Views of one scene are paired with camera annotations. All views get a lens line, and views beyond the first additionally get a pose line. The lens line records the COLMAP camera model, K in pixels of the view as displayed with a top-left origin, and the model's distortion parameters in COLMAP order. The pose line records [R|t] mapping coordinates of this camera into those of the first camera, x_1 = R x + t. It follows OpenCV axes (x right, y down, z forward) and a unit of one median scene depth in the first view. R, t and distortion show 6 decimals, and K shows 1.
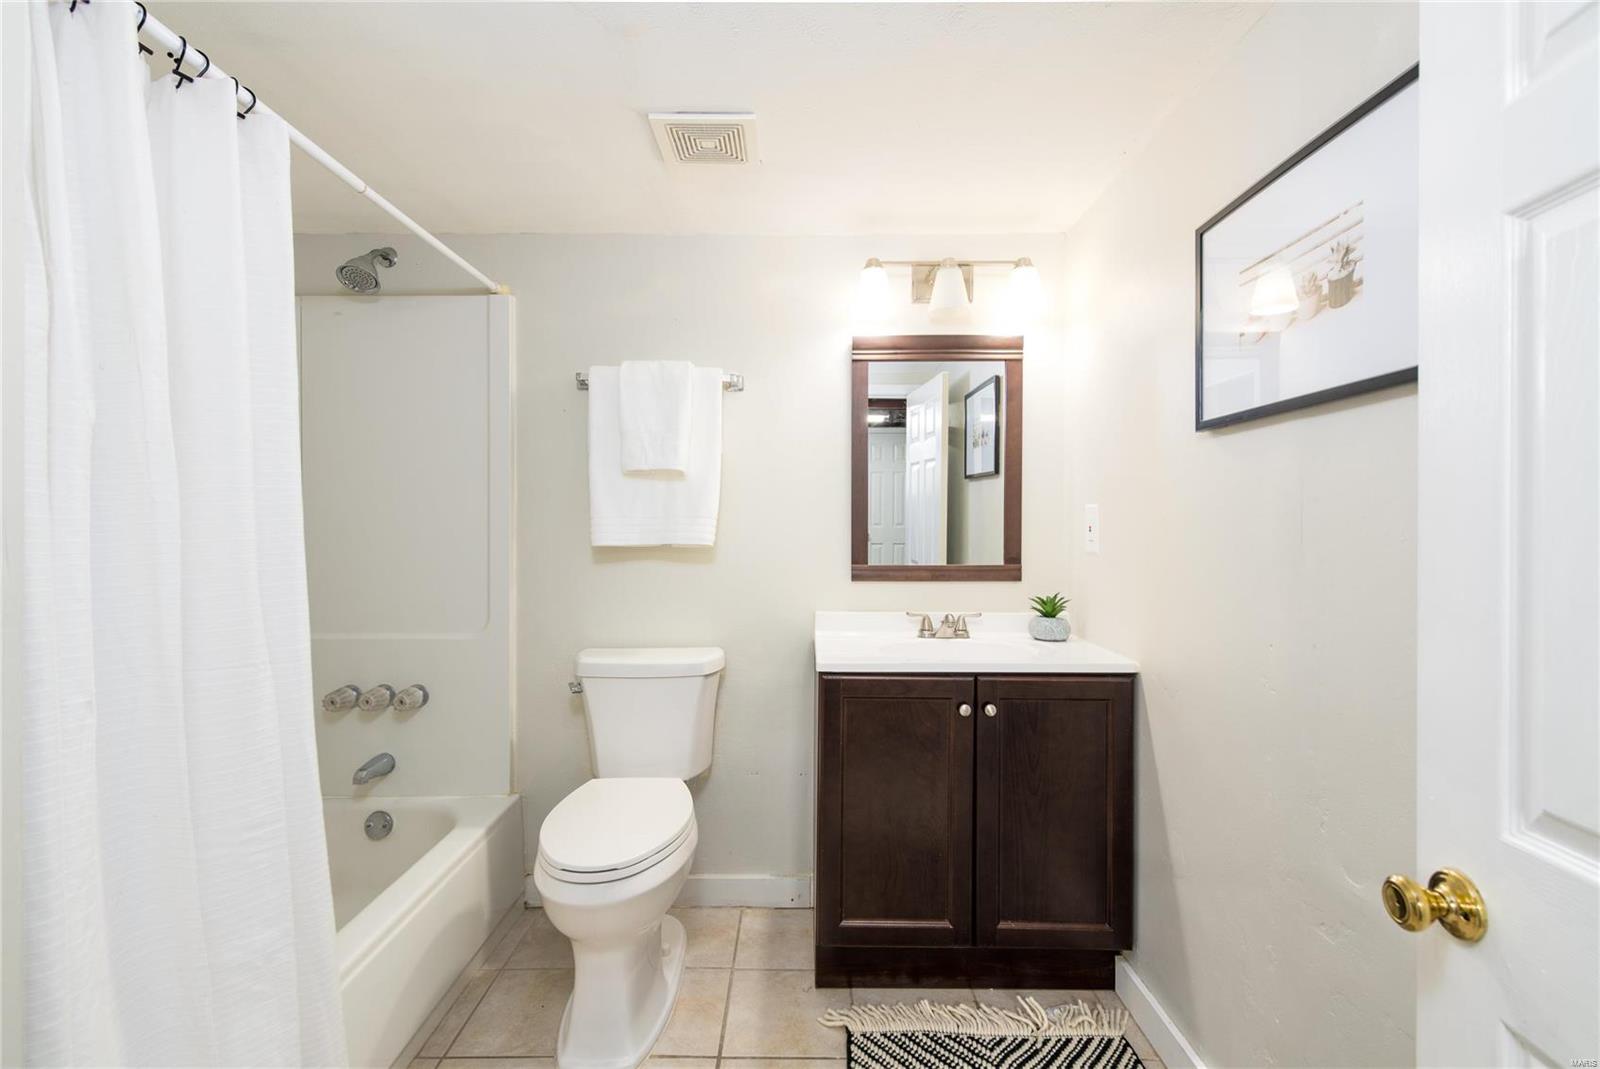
lens RADIAL K [[724.0, 0, 796.4], [0, 724.0, 526.7], [0, 0, 1]] dist [0.006159, -0.002807]
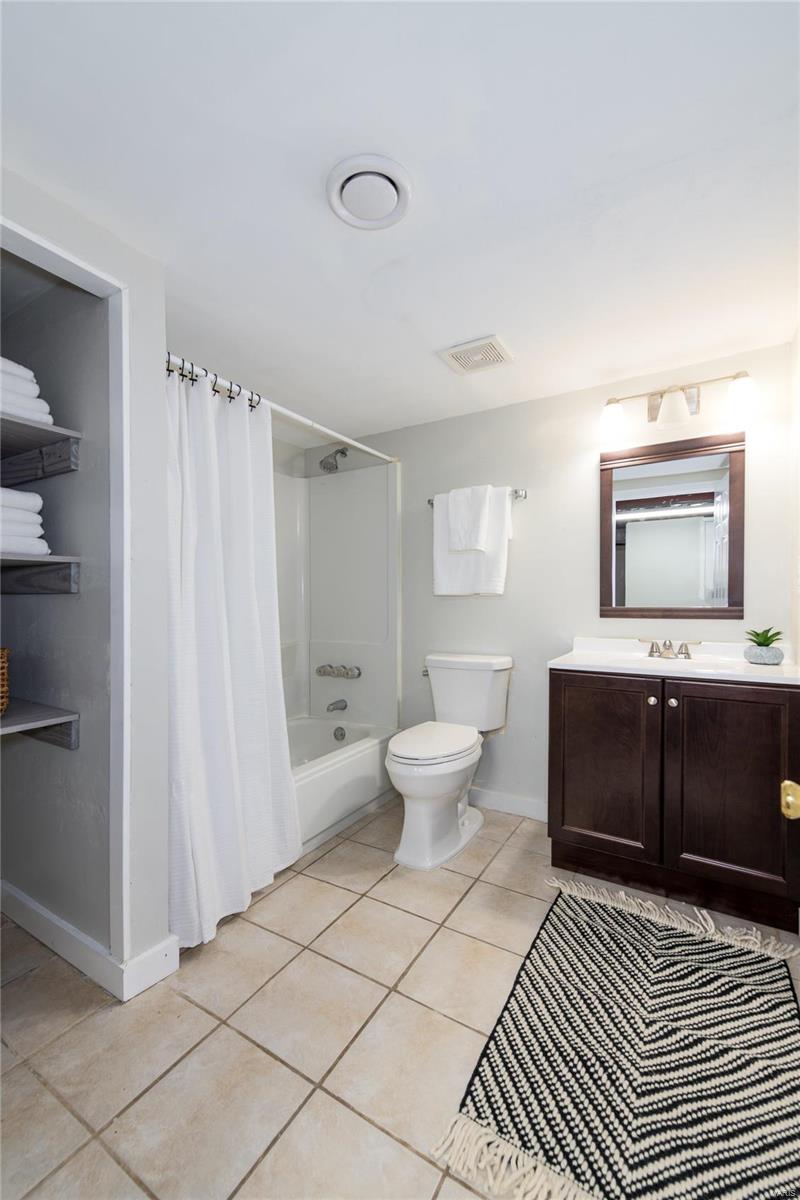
lens RADIAL K [[482.7, 0, 400.8], [0, 482.7, 606.0], [0, 0, 1]] dist [0.007614, -0.000551]
pose [[0.864640, -0.005224, -0.502364, 0.256199], [0.008510, 0.999955, 0.004249, 0.050010], [0.502320, -0.007949, 0.864646, -0.078919]]
